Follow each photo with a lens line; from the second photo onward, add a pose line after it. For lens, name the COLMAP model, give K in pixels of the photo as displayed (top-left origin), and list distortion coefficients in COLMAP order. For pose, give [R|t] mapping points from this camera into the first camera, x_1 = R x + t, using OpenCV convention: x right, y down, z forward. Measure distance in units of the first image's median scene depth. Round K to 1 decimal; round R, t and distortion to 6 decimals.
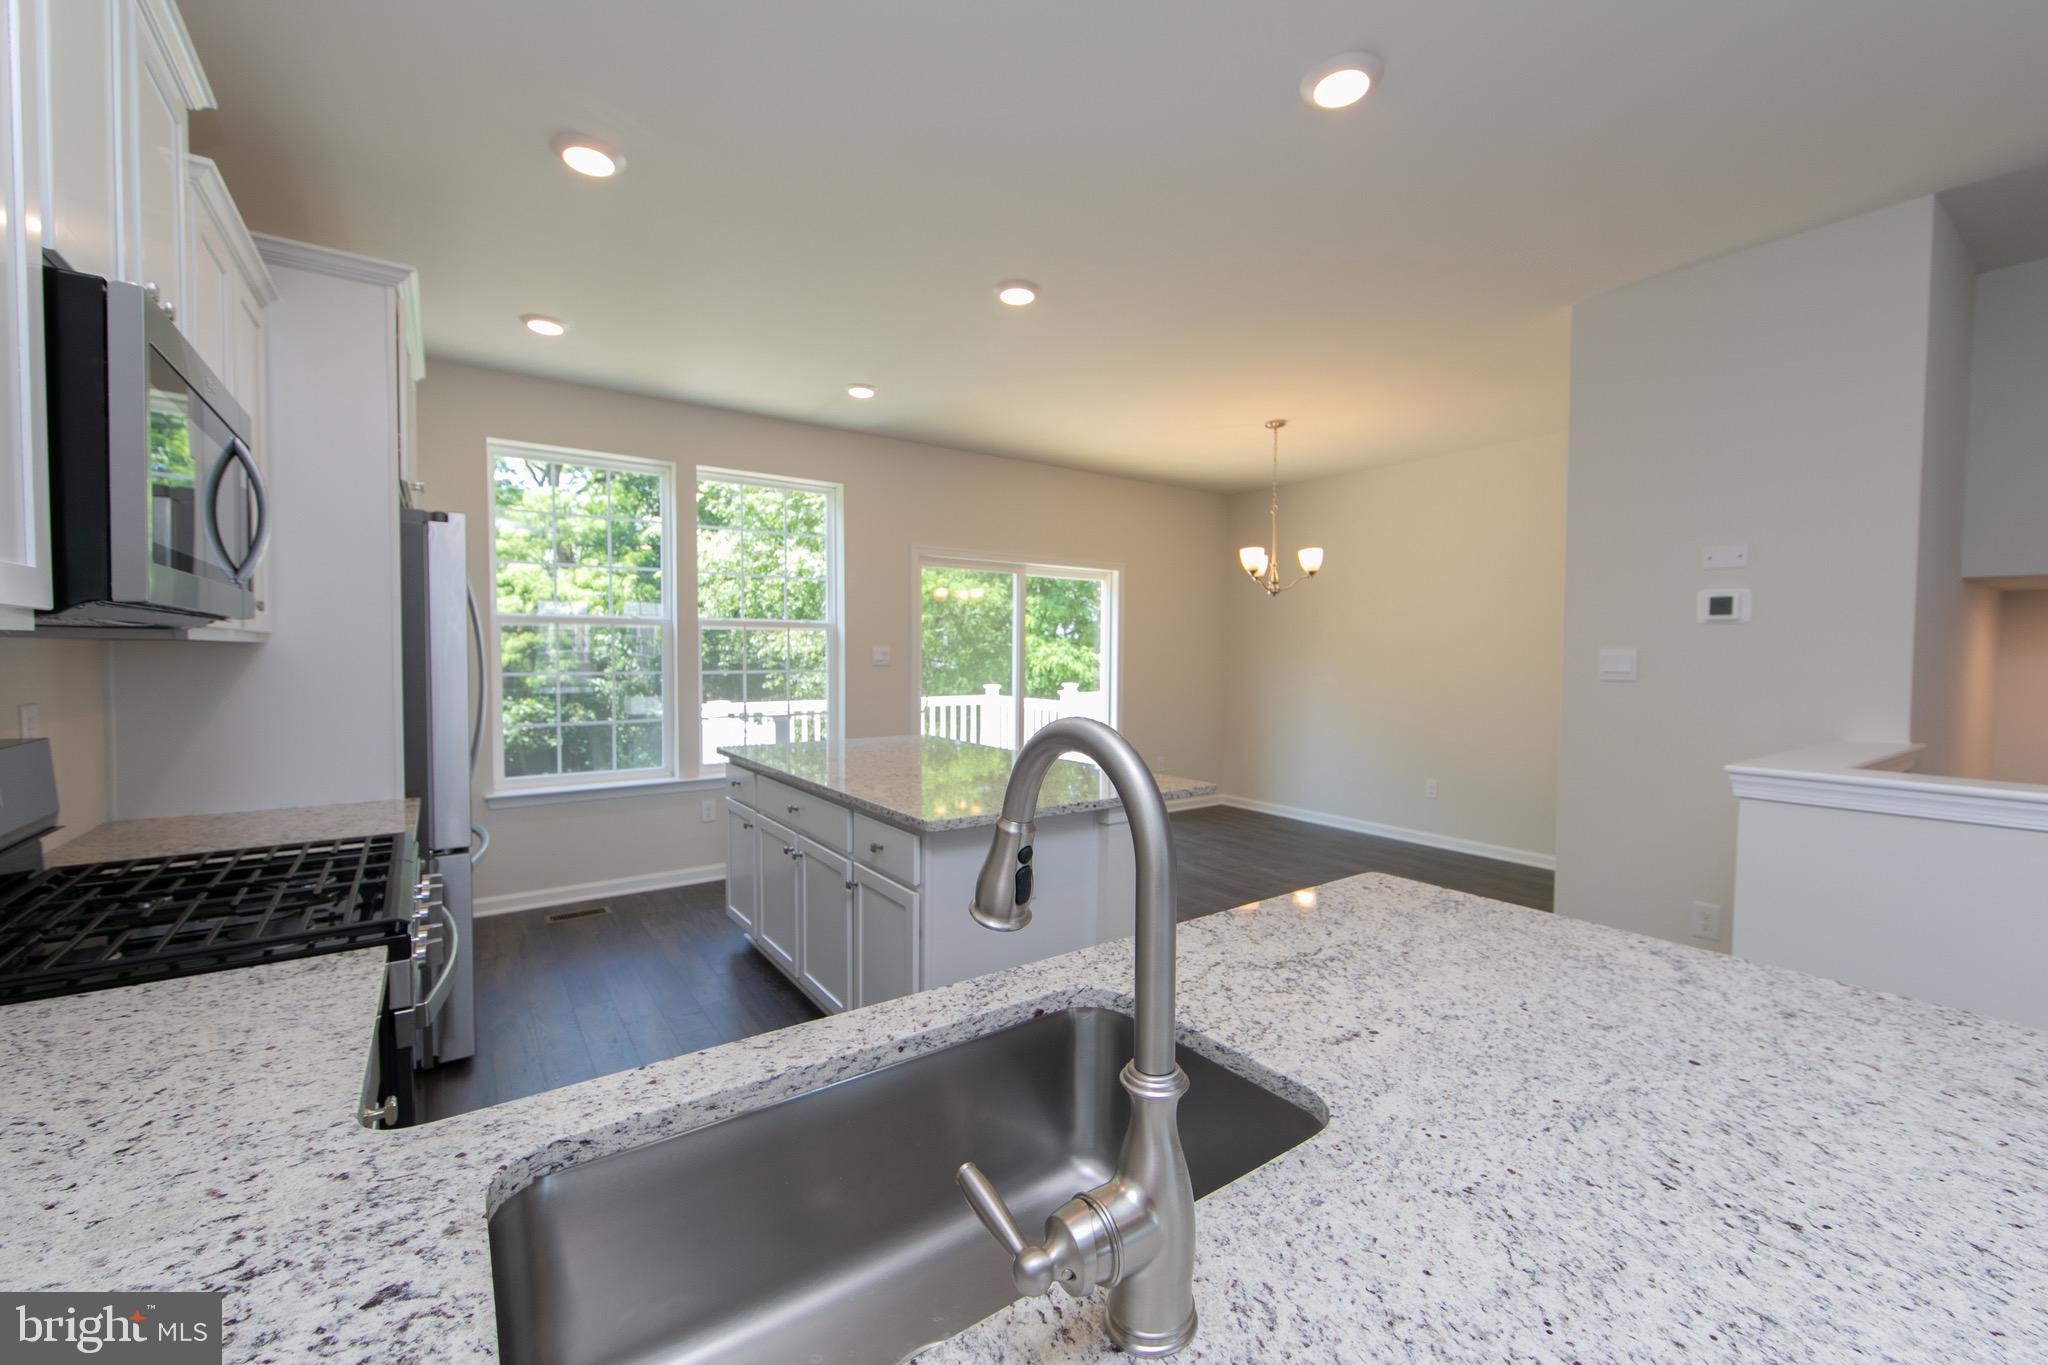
lens RADIAL K [[821.6, 0, 1039.7], [0, 821.6, 677.2], [0, 0, 1]] dist [-0.000630, -0.001121]
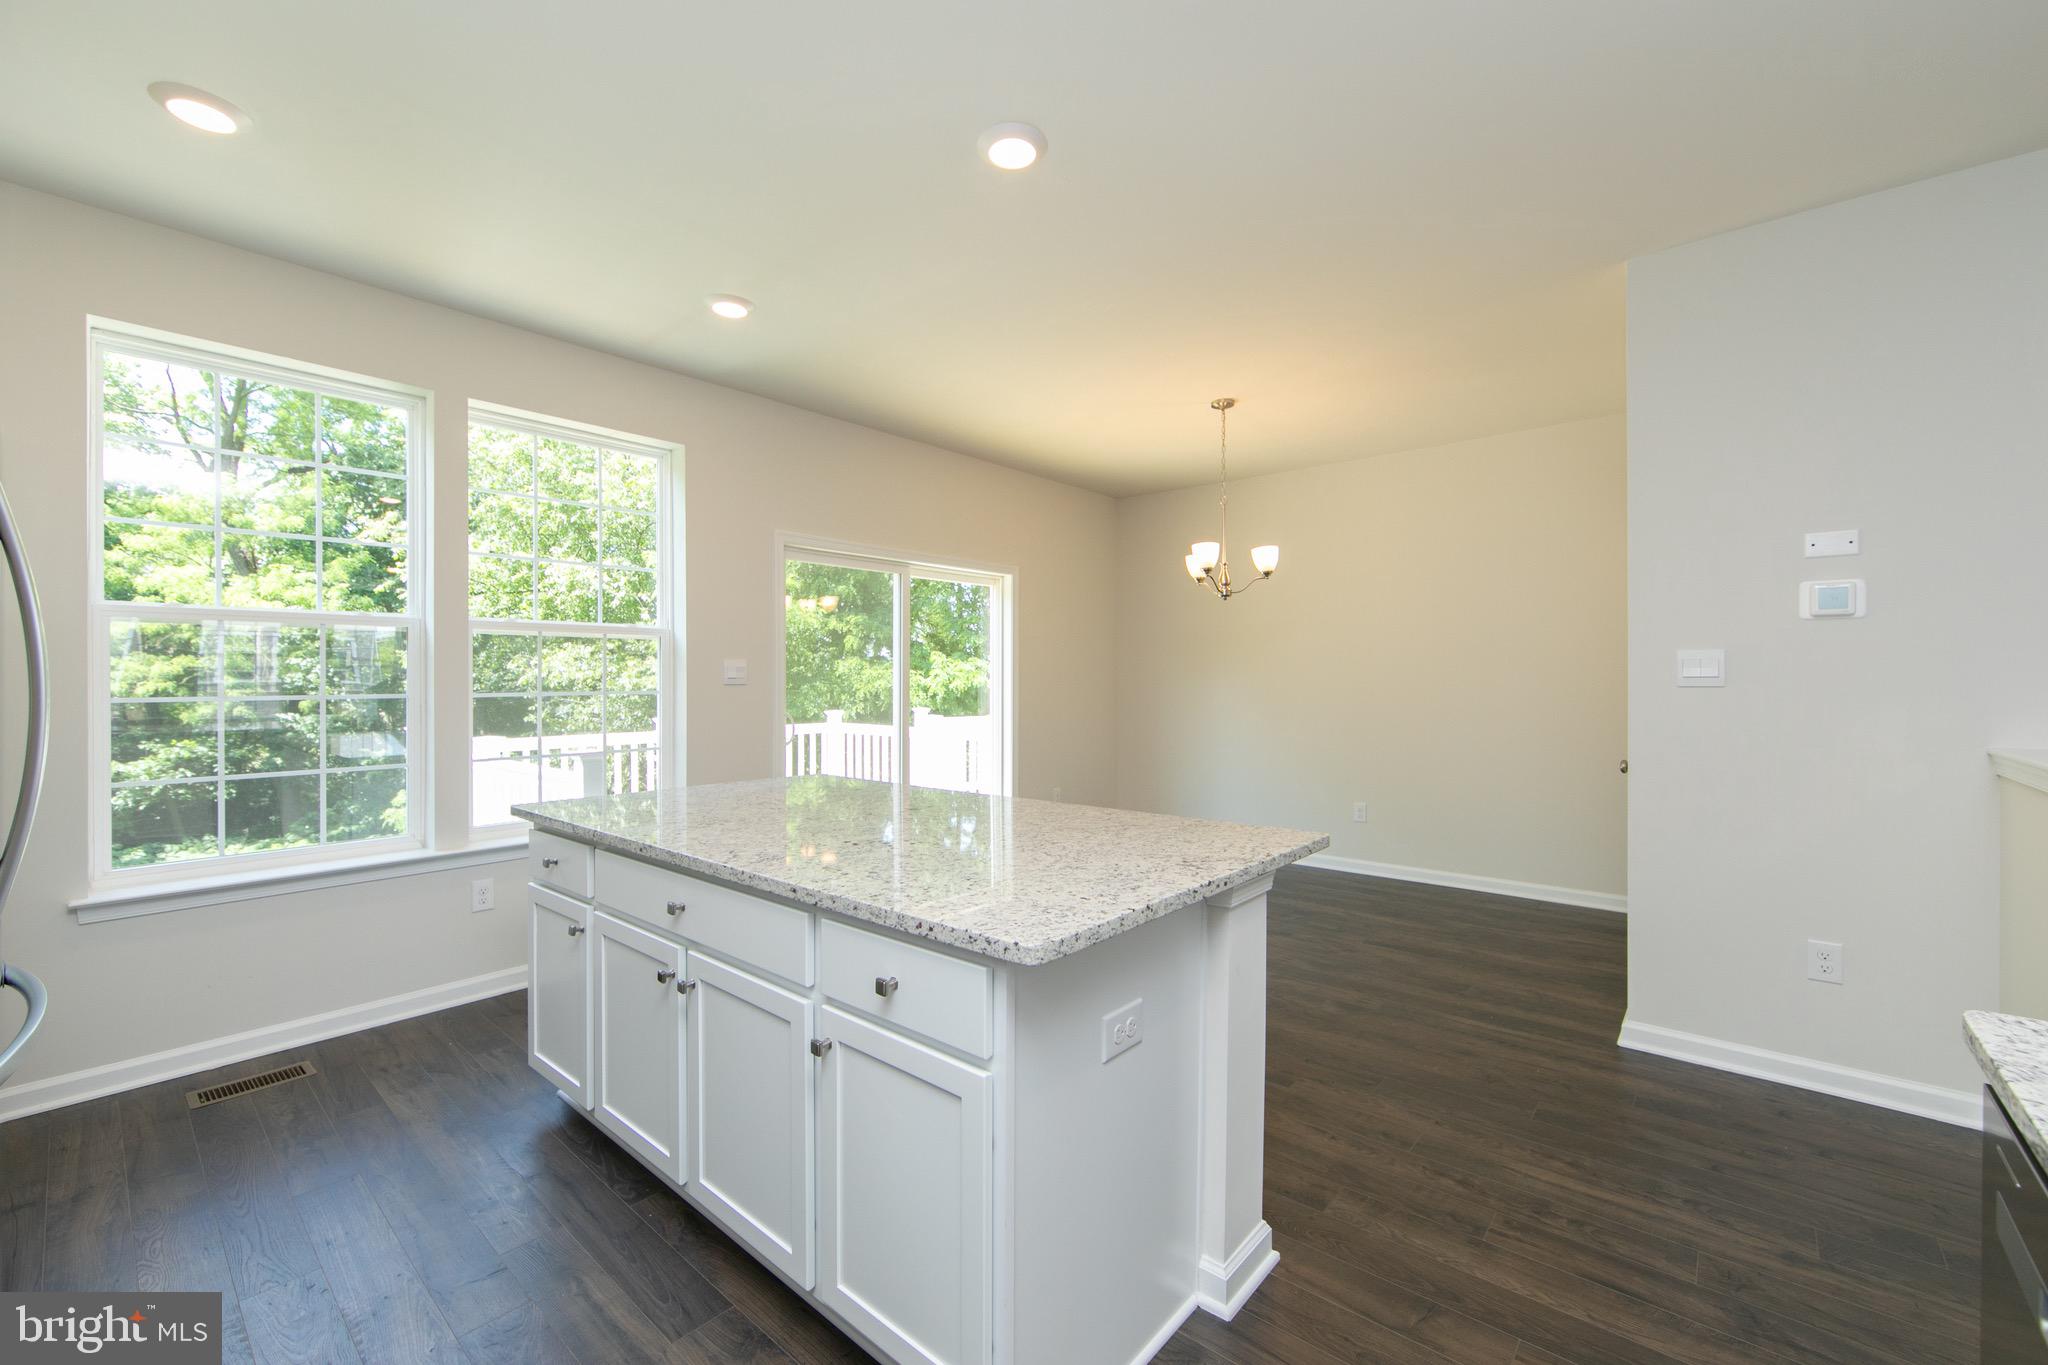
lens RADIAL K [[821.6, 0, 1039.7], [0, 821.6, 677.2], [0, 0, 1]] dist [-0.000630, -0.001121]
pose [[0.969591, -0.005366, 0.244671, -0.087420], [0.013312, 0.999436, -0.030834, 0.005365], [-0.244367, 0.033153, 0.969116, 0.157480]]
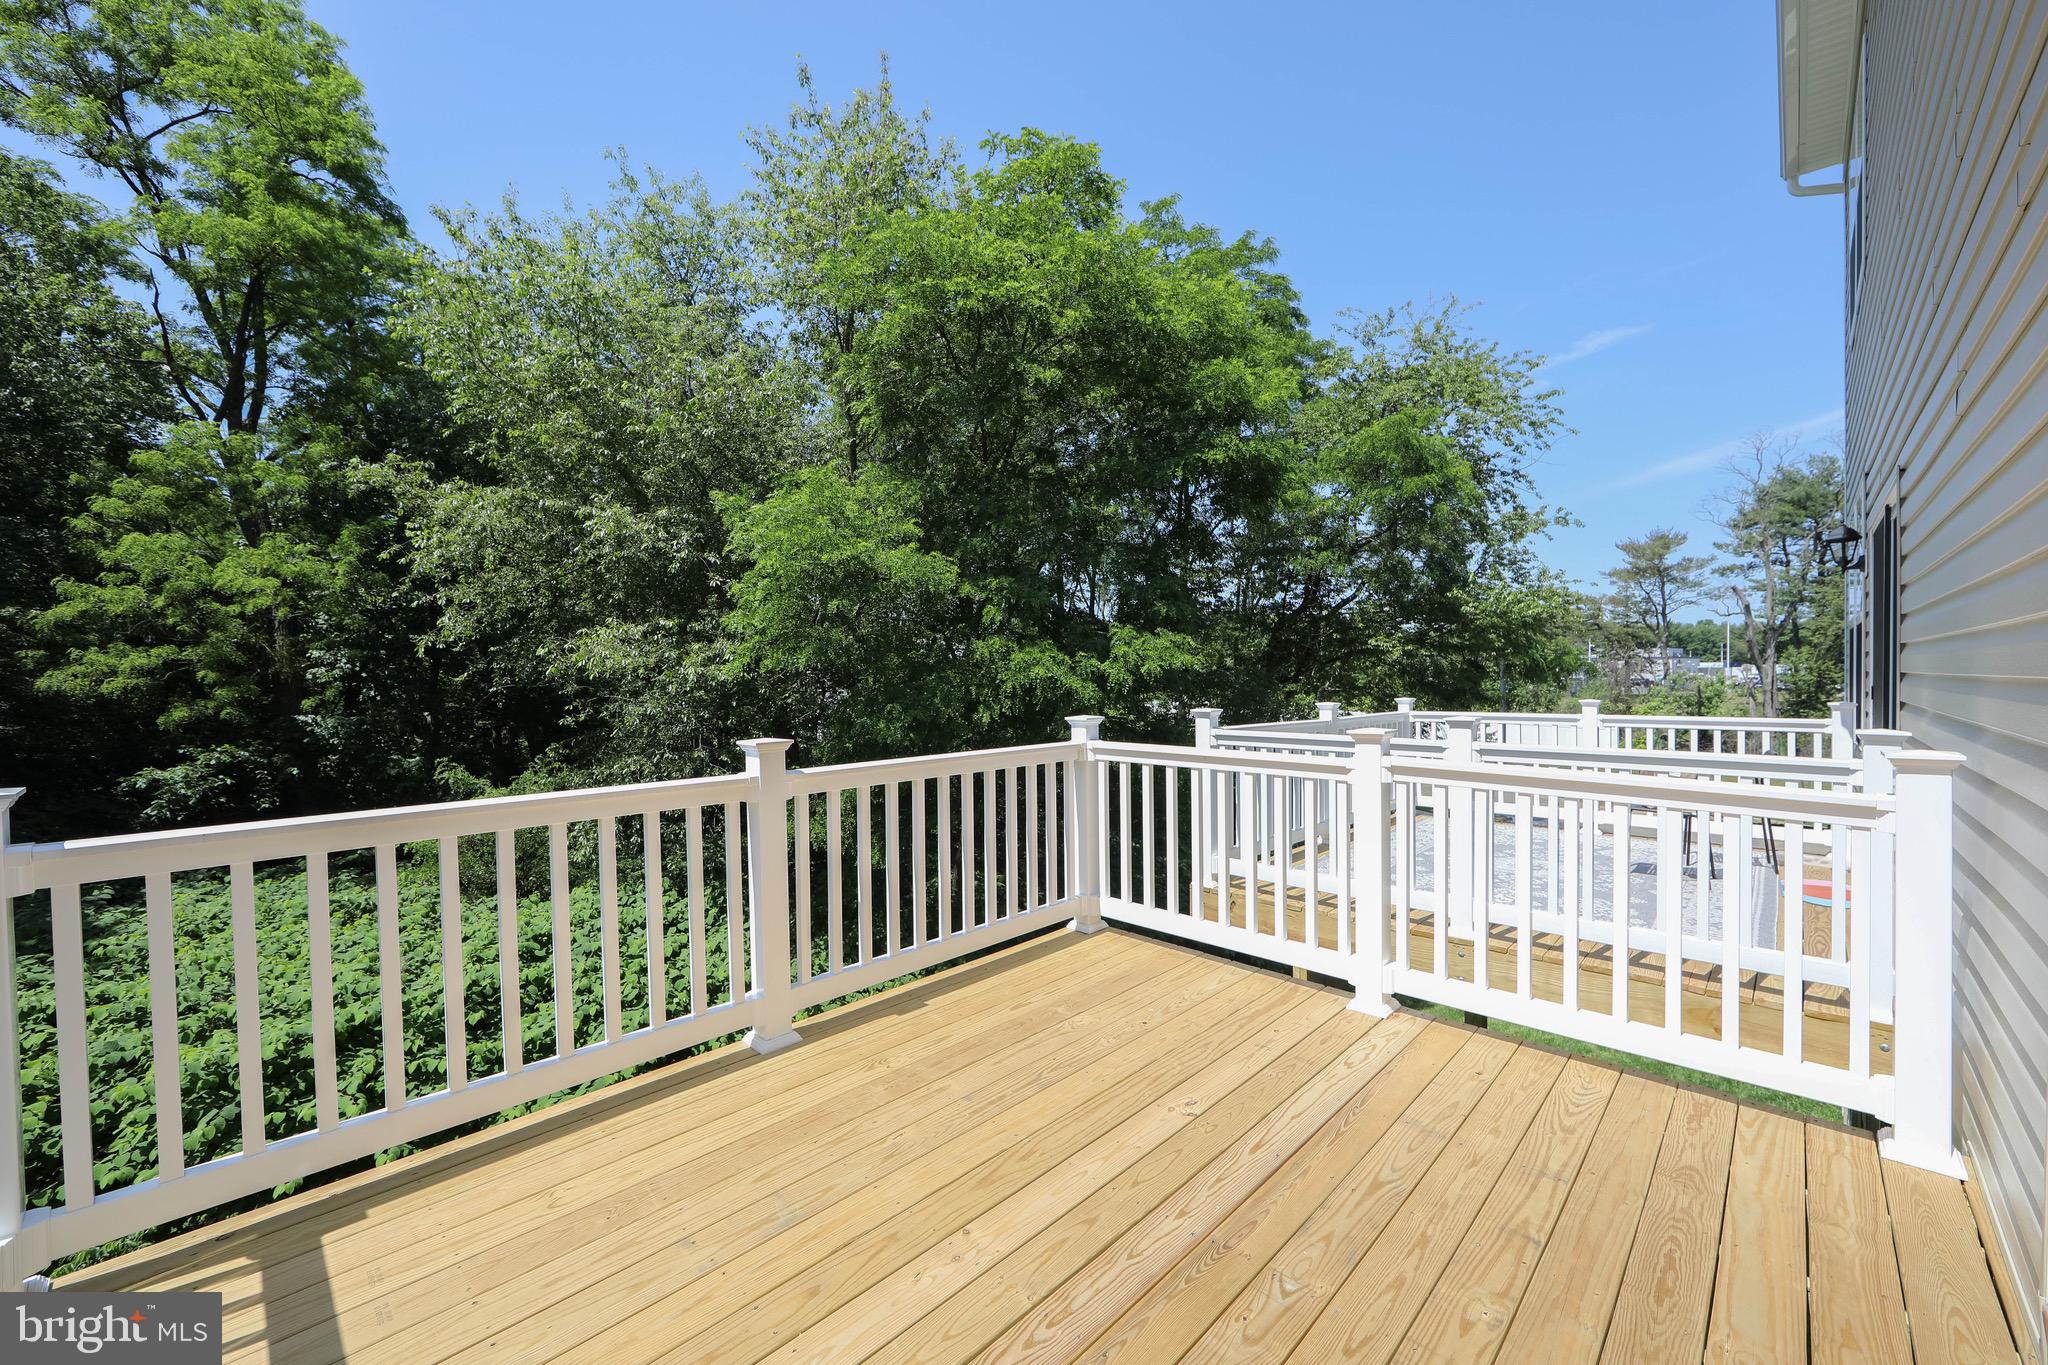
lens RADIAL K [[811.6, 0, 1024.5], [0, 811.6, 679.3], [0, 0, 1]] dist [-0.003551, 0.000009]
pose [[0.985308, -0.013059, 0.170284, -0.256880], [0.017691, 0.999513, -0.025714, 0.001178], [-0.169865, 0.028349, 0.985059, 0.931211]]
